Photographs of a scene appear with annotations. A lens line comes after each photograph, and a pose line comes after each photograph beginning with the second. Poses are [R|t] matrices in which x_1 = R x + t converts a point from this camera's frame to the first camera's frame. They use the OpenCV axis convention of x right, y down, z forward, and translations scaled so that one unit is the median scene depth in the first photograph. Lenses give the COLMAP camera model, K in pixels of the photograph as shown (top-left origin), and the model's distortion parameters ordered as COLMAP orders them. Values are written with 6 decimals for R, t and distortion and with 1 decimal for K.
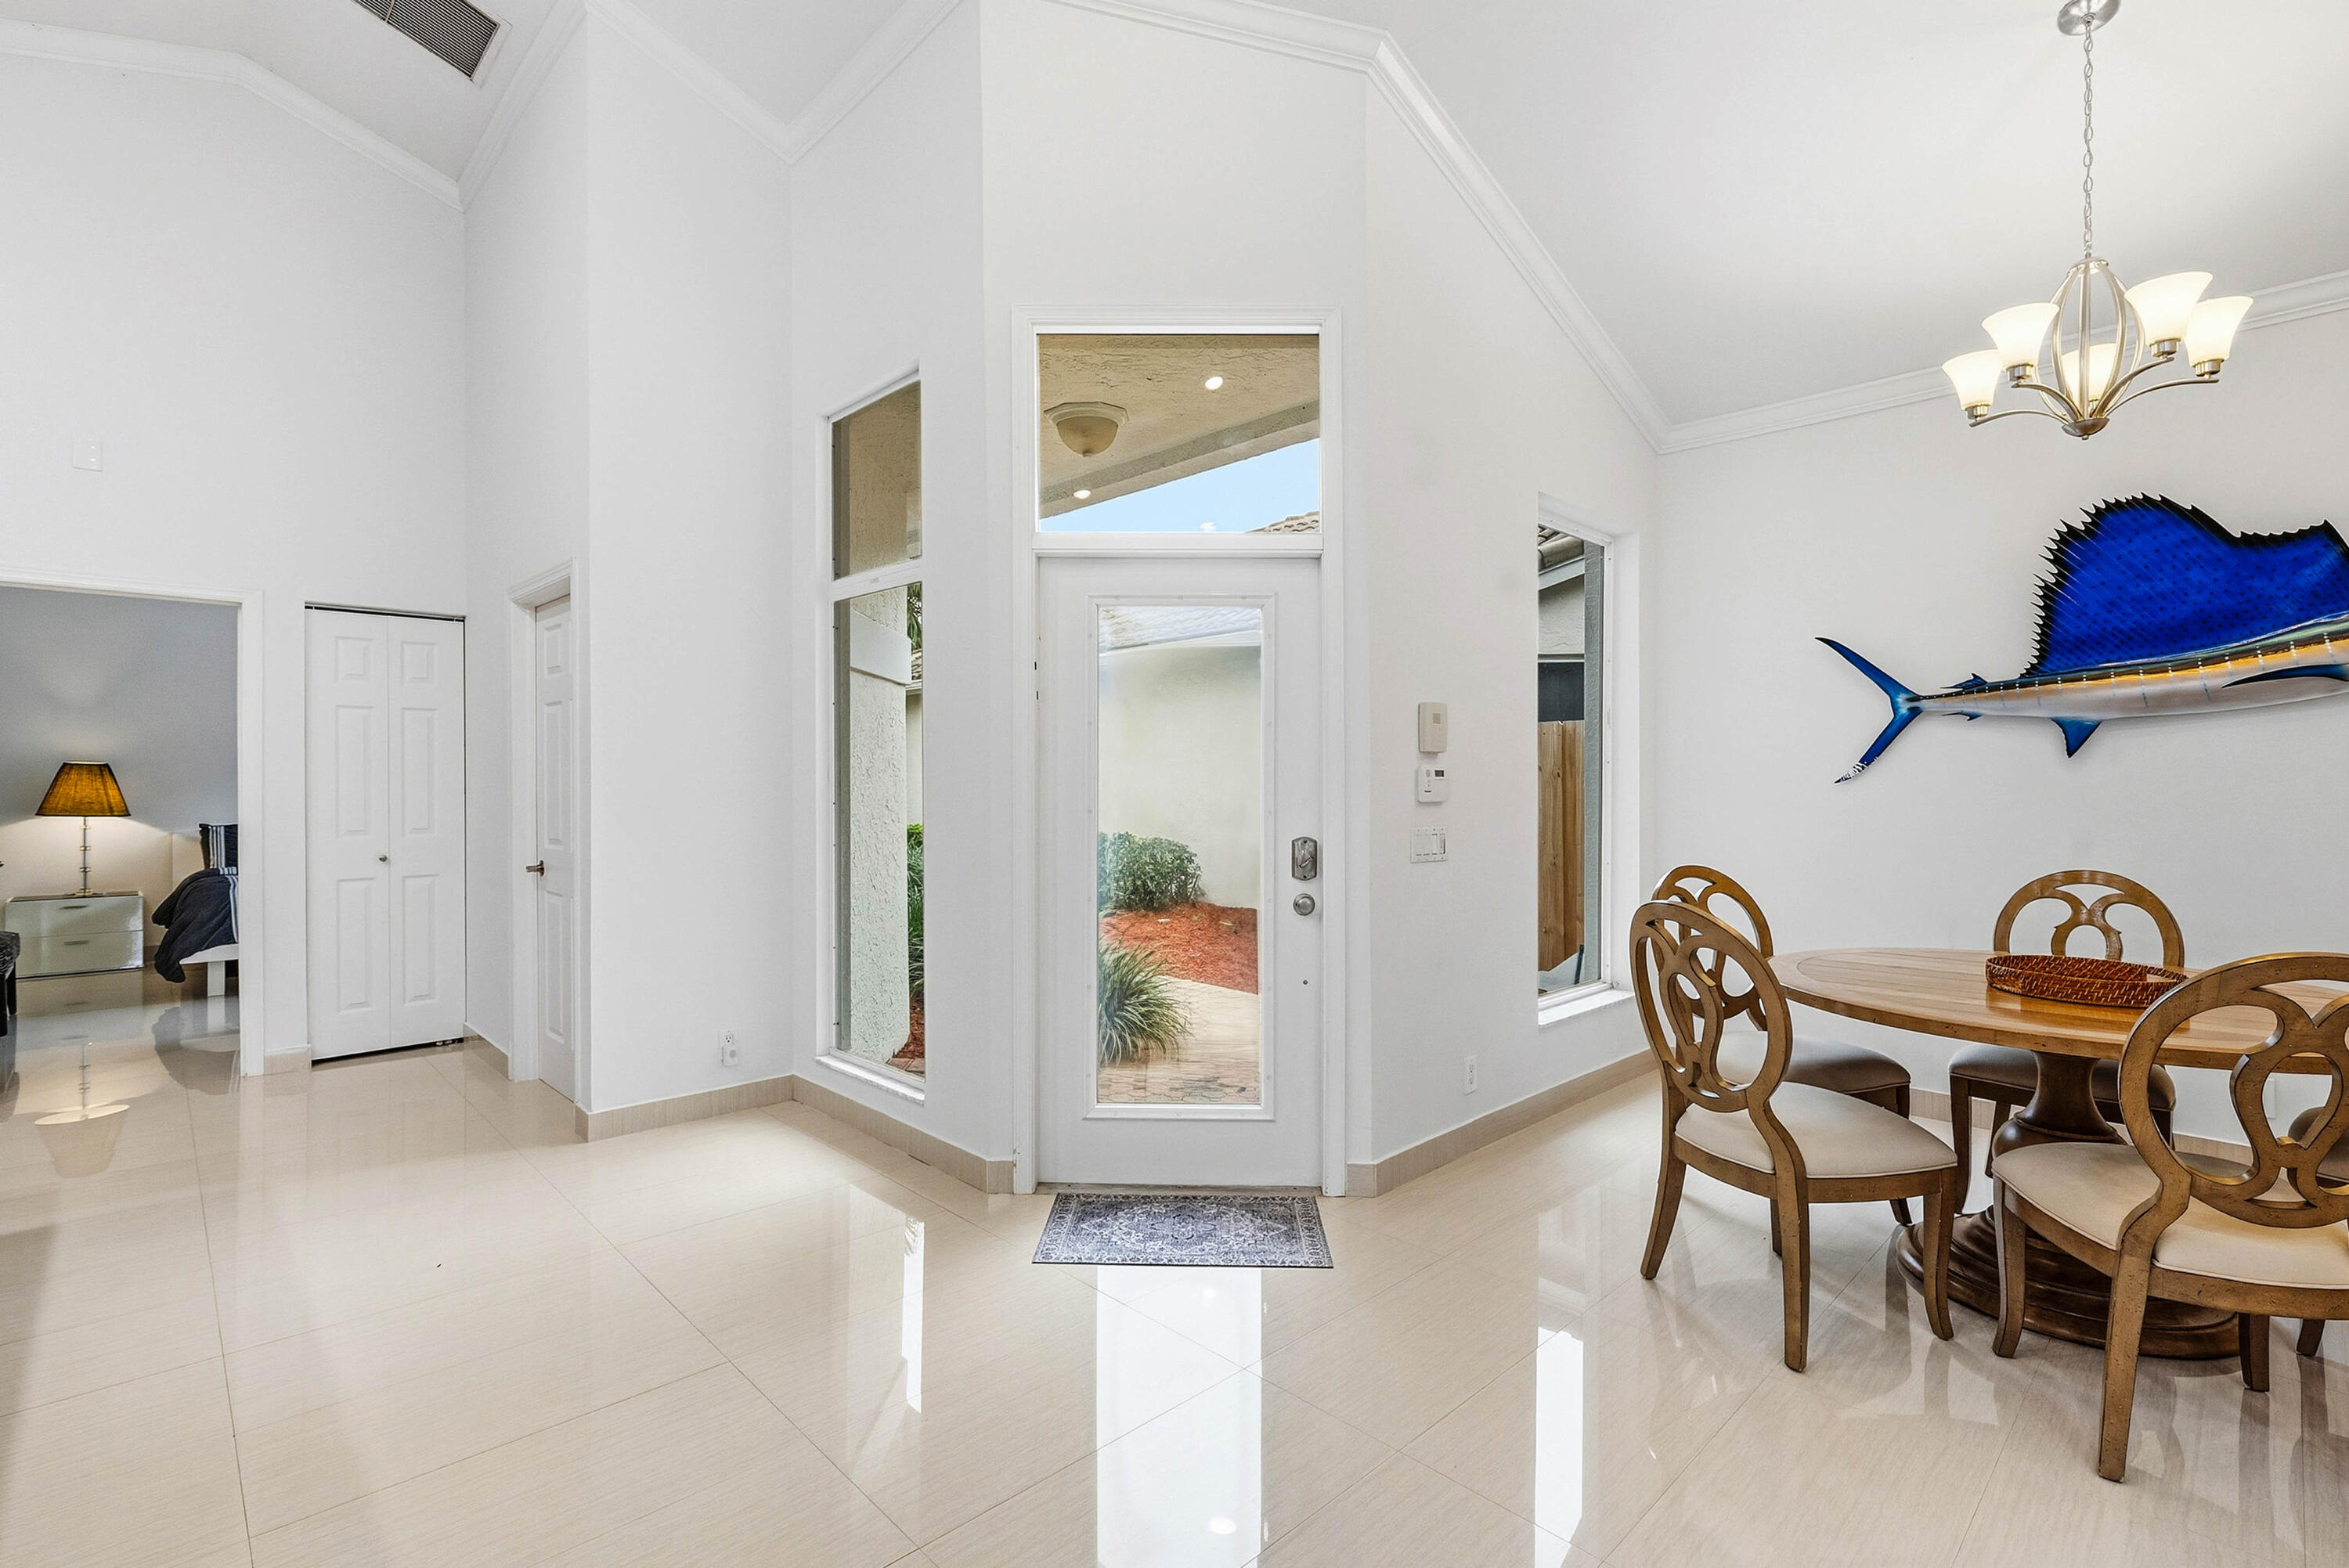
lens RADIAL K [[1055.2, 0, 1177.2], [0, 1055.2, 805.5], [0, 0, 1]] dist [0.002656, 0.000225]
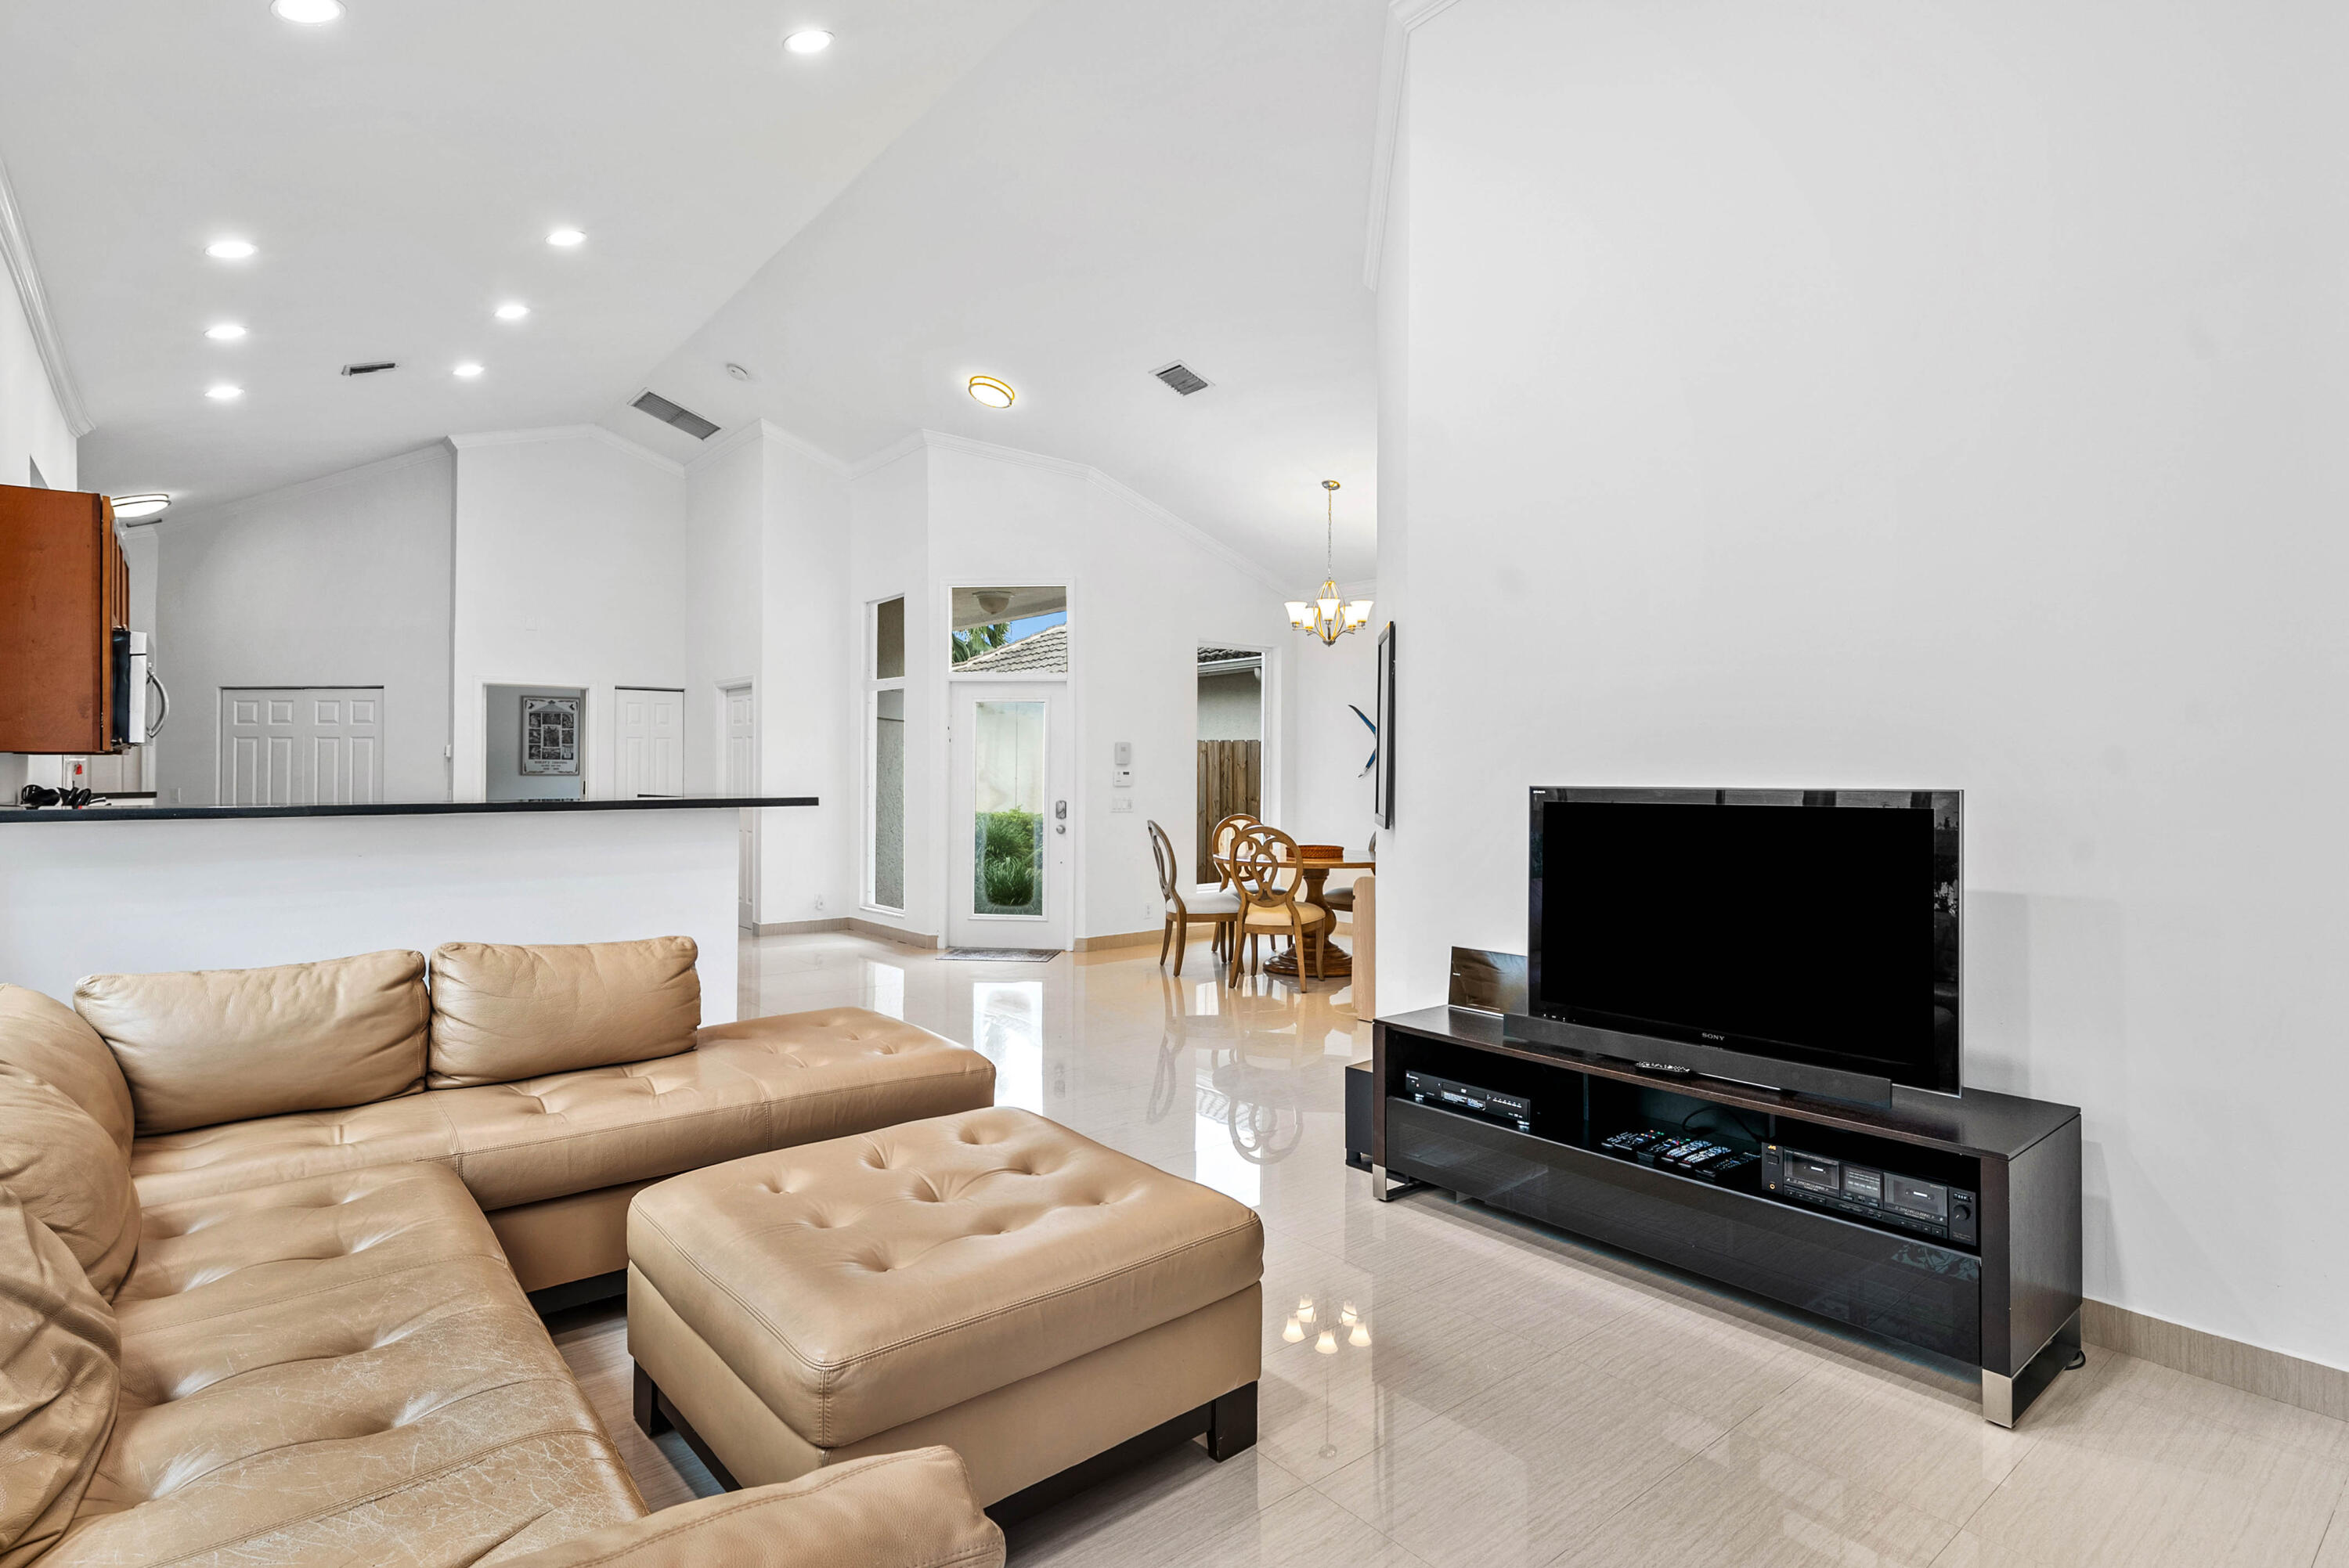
lens RADIAL K [[1188.9, 0, 1177.4], [0, 1188.9, 774.5], [0, 0, 1]] dist [-0.005524, 0.000100]
pose [[0.995730, 0.001419, -0.092307, 0.620675], [-0.004030, 0.999597, -0.028108, 0.045579], [0.092230, 0.028360, 0.995334, -1.600421]]
